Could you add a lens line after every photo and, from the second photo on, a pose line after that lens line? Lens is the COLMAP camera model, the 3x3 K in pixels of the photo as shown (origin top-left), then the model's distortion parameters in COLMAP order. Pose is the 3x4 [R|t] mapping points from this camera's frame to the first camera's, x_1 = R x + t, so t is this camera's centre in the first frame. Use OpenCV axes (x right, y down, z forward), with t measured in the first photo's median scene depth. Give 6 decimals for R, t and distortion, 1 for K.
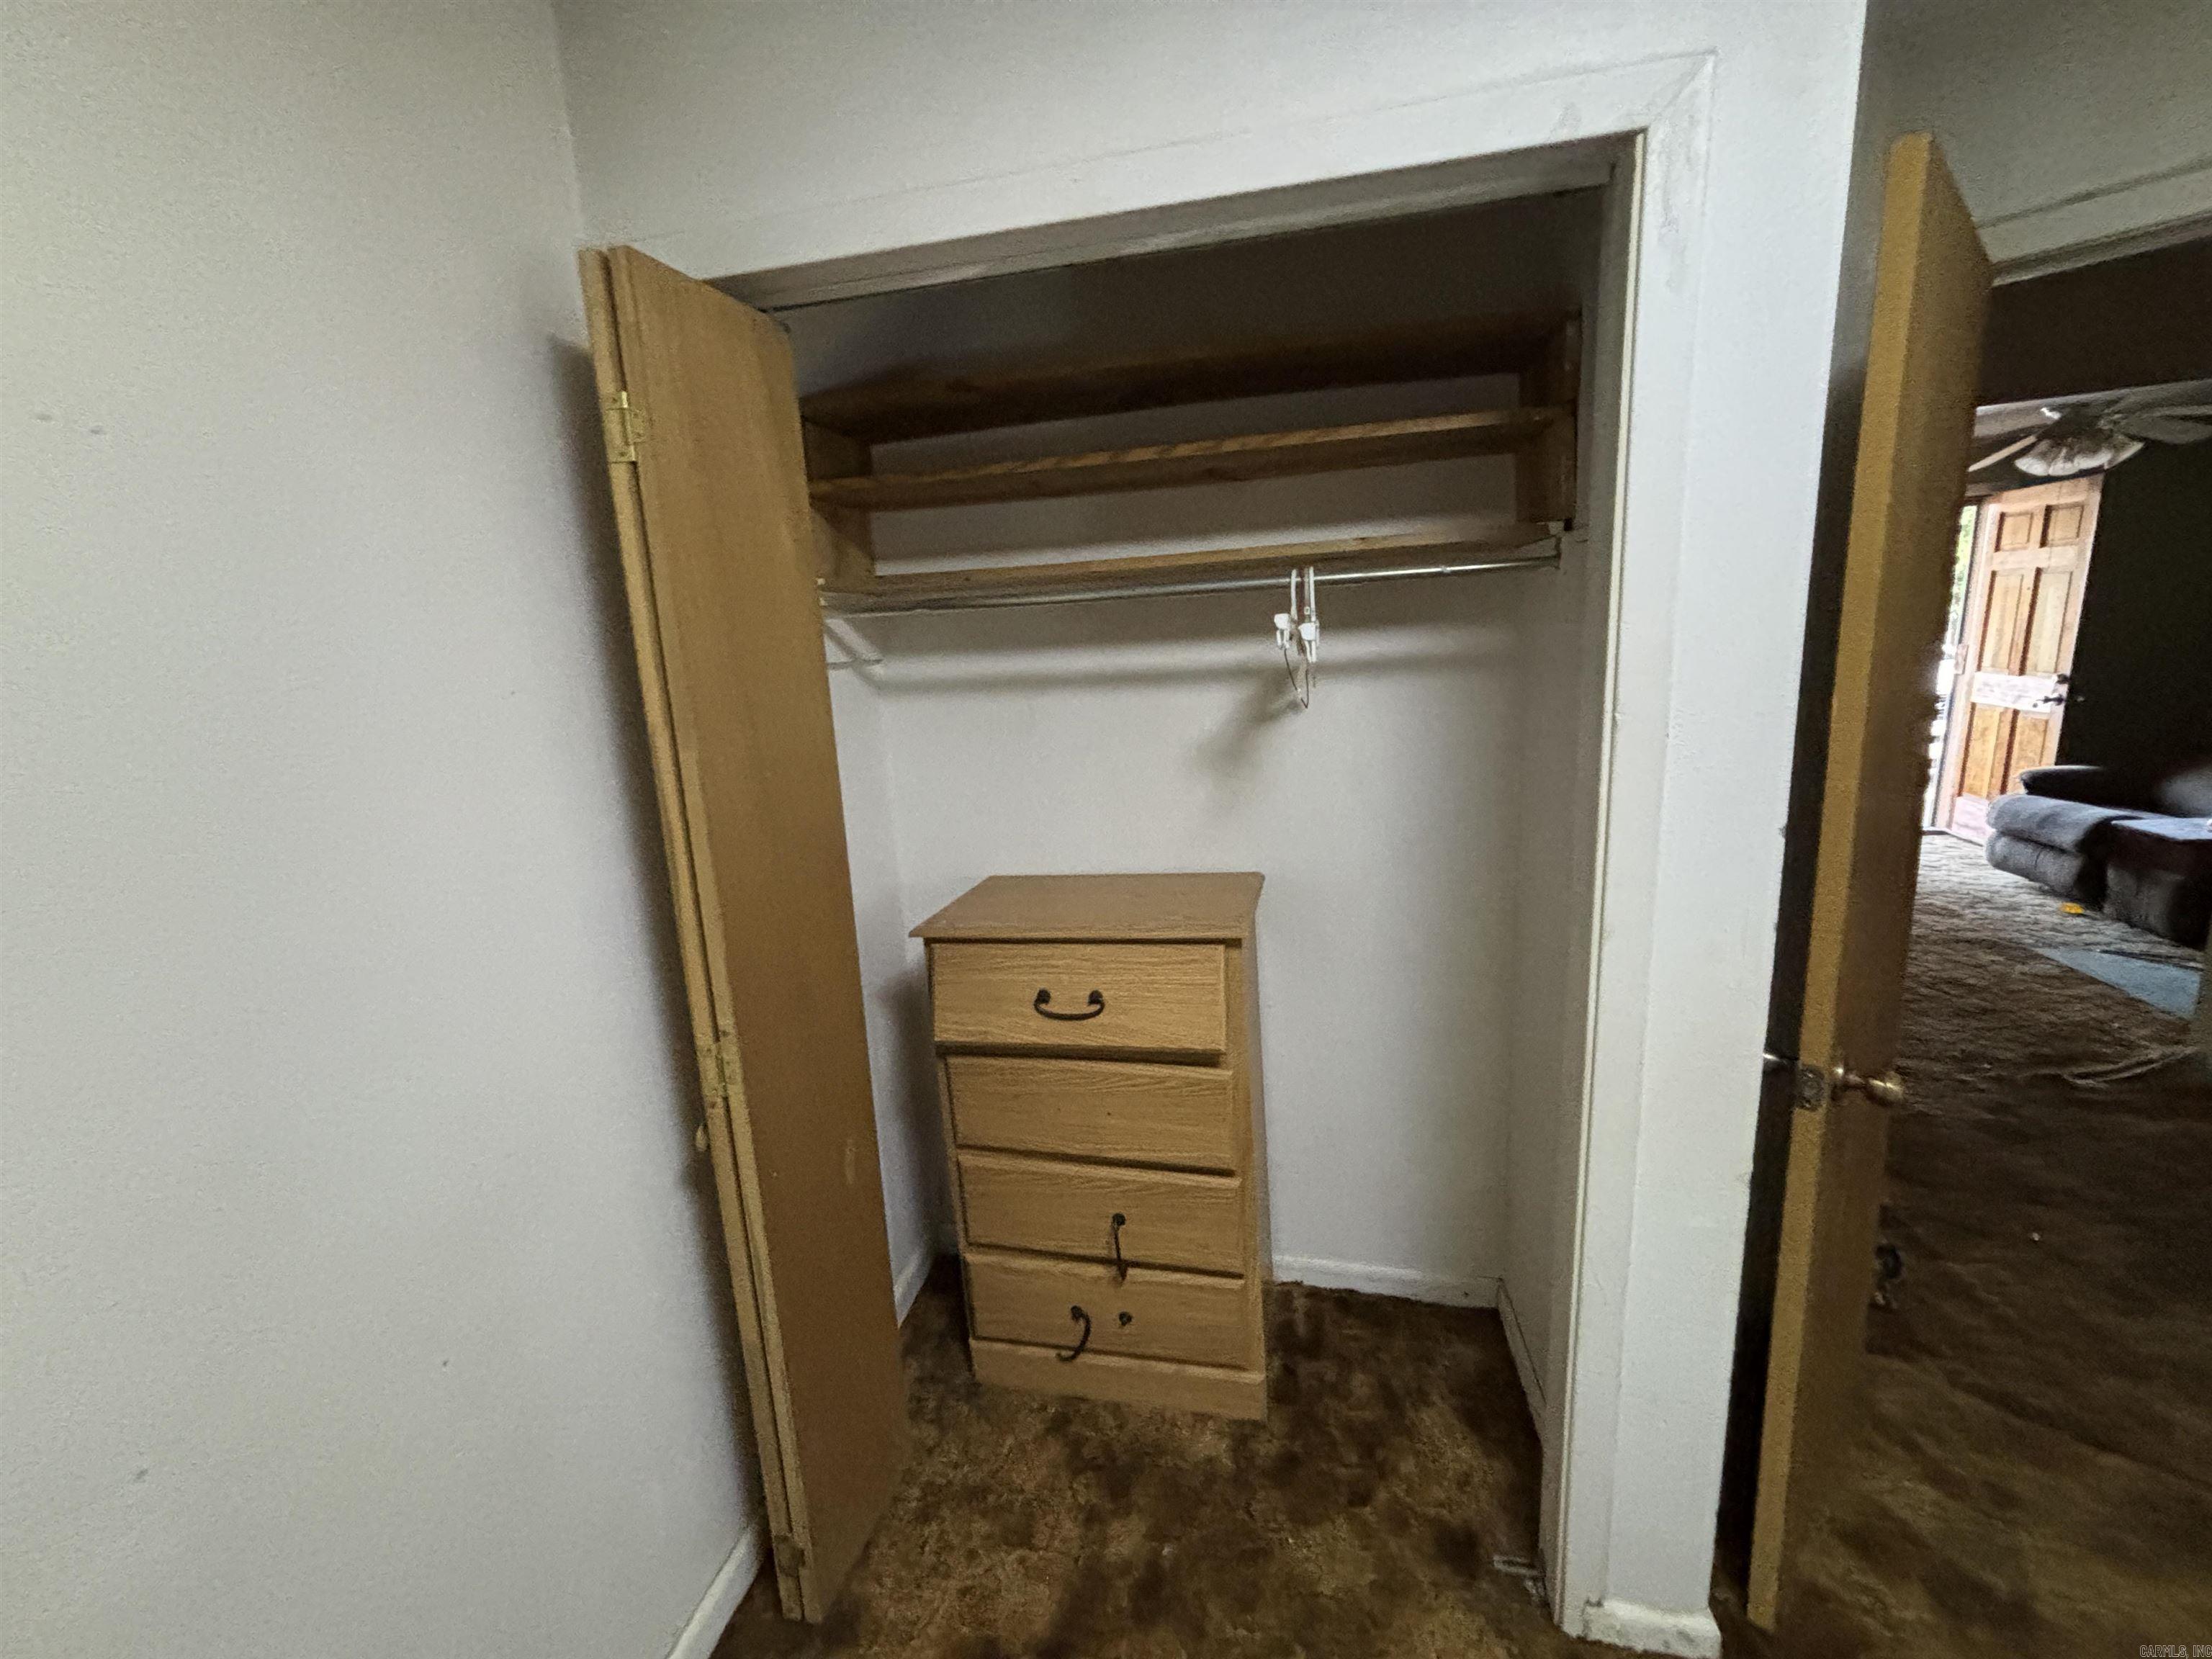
lens RADIAL K [[869.7, 0, 1106.0], [0, 869.7, 829.5], [0, 0, 1]] dist [0.002376, -0.003997]
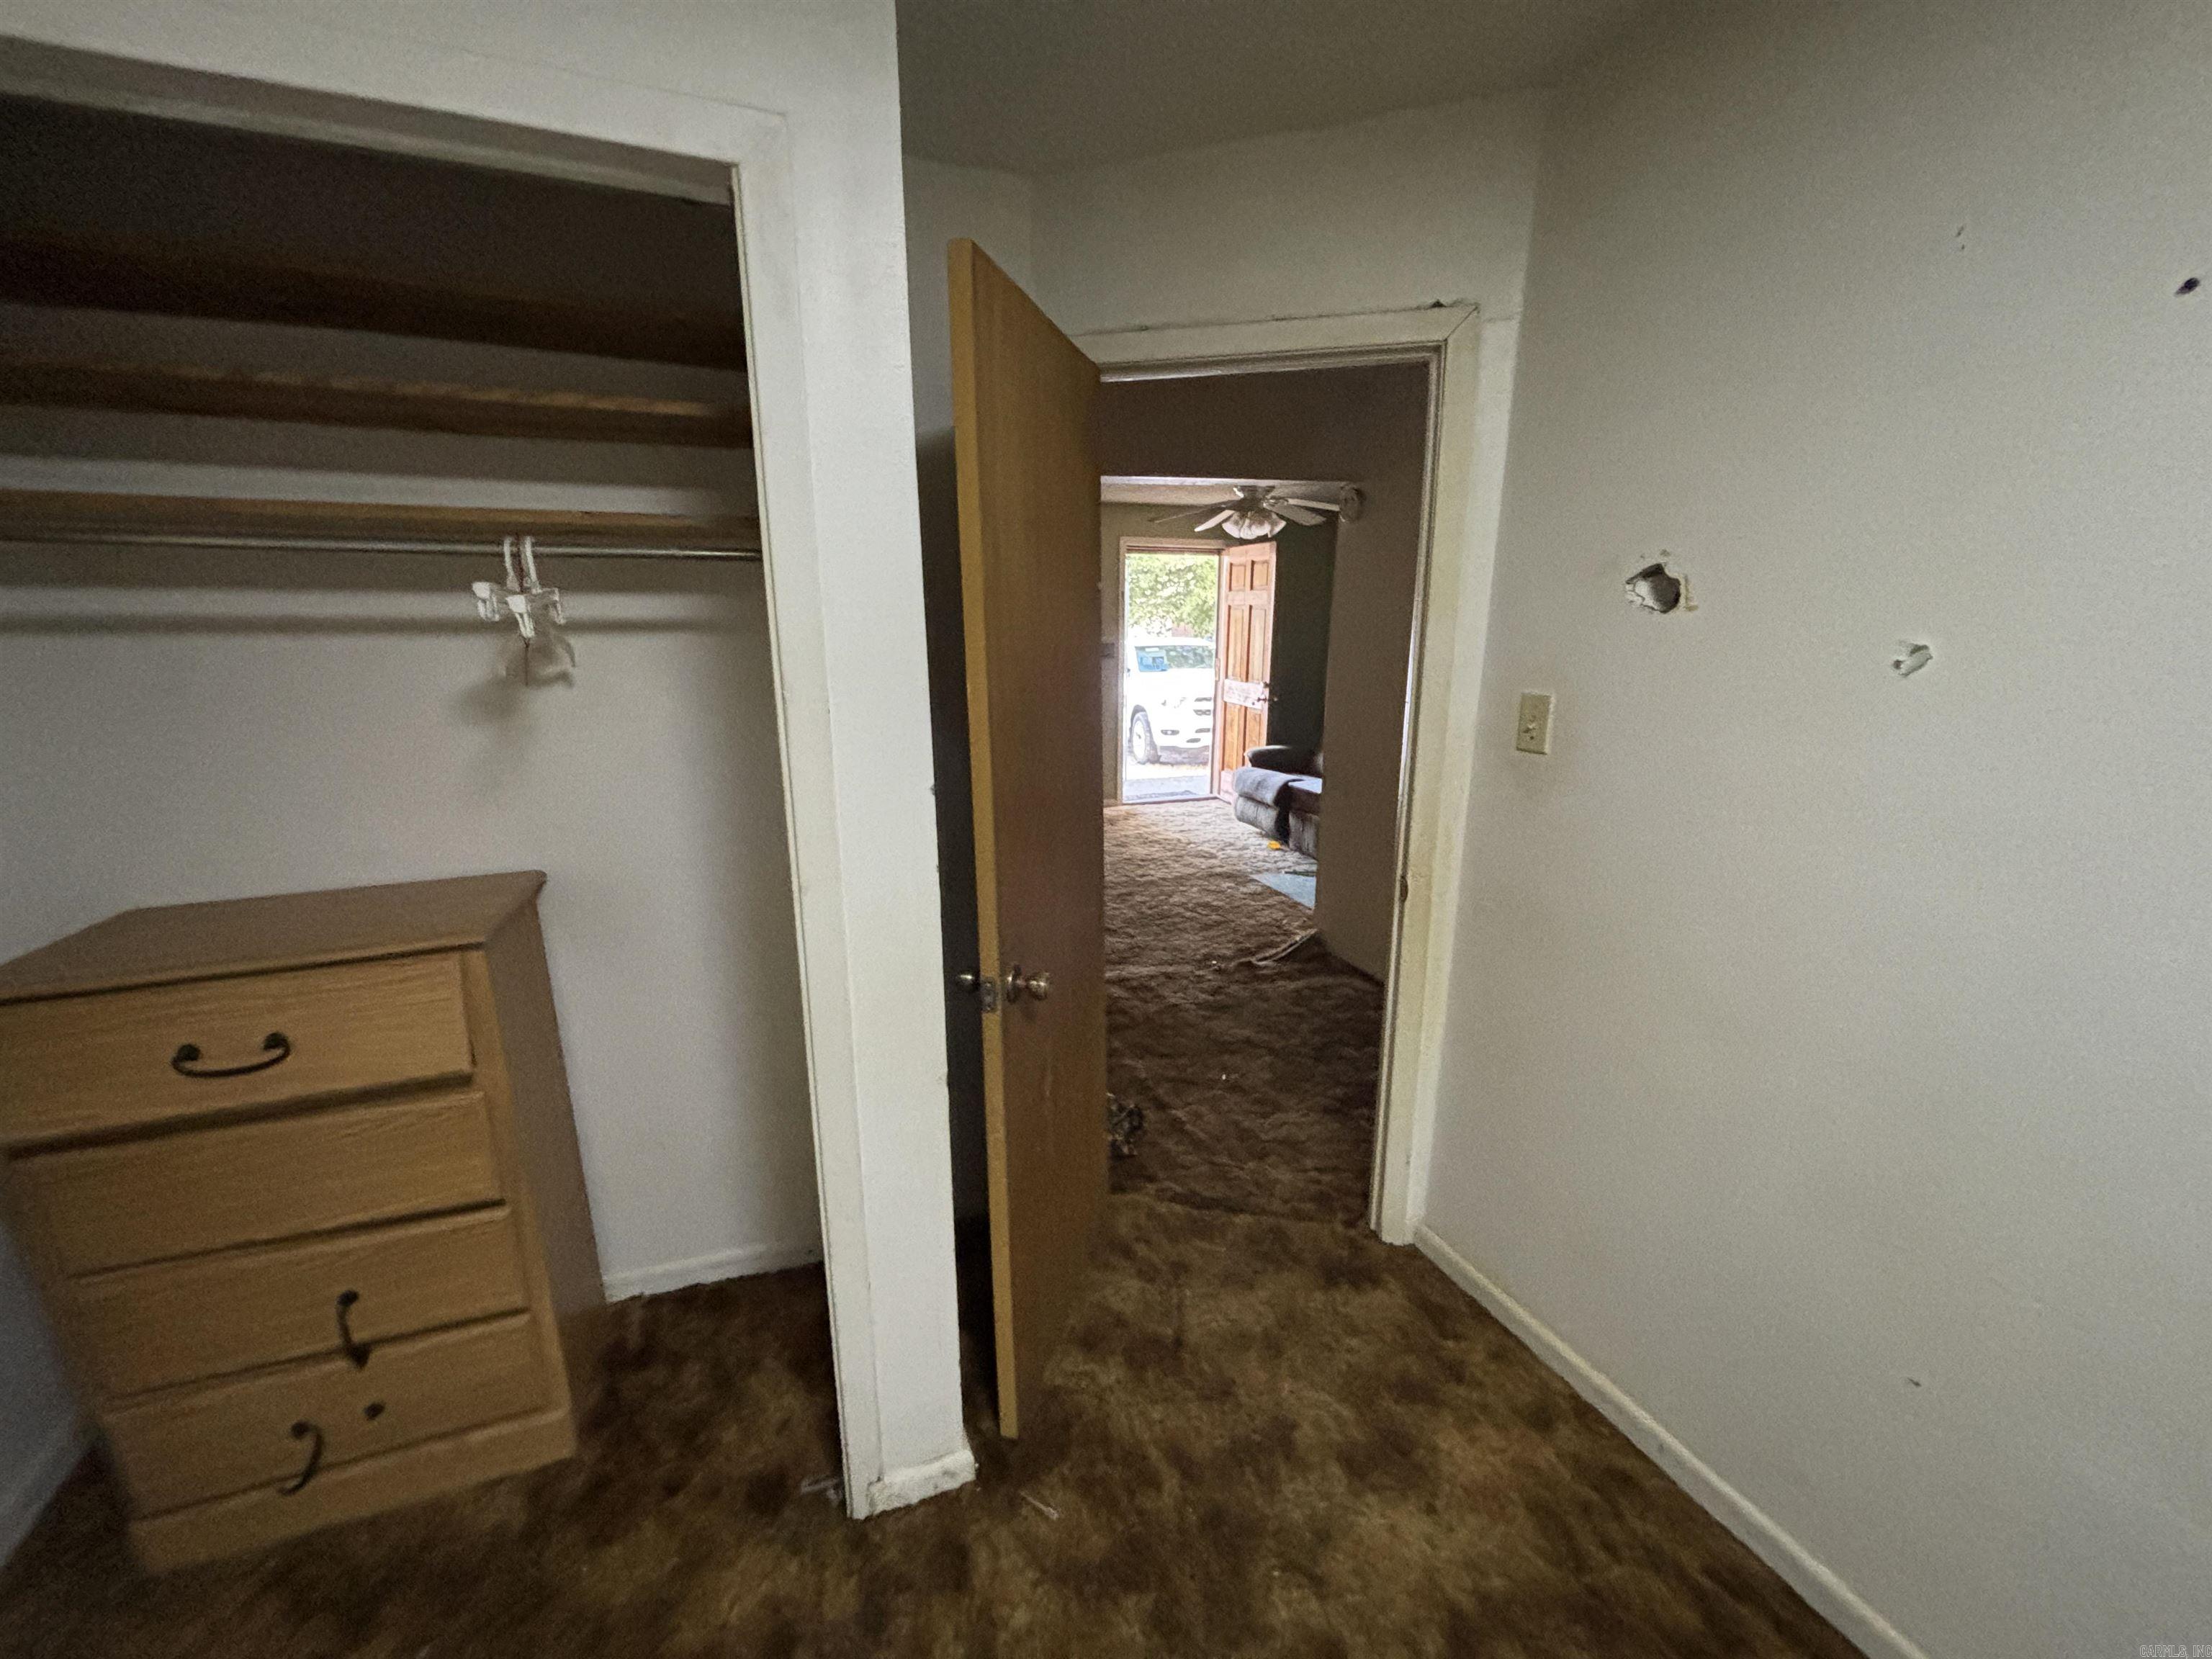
lens RADIAL K [[869.7, 0, 1106.0], [0, 869.7, 829.5], [0, 0, 1]] dist [0.002376, -0.003997]
pose [[0.838197, -0.068964, 0.540990, 0.155793], [0.068398, 0.997433, 0.021175, 0.023534], [-0.541062, 0.019253, 0.840762, -0.077956]]
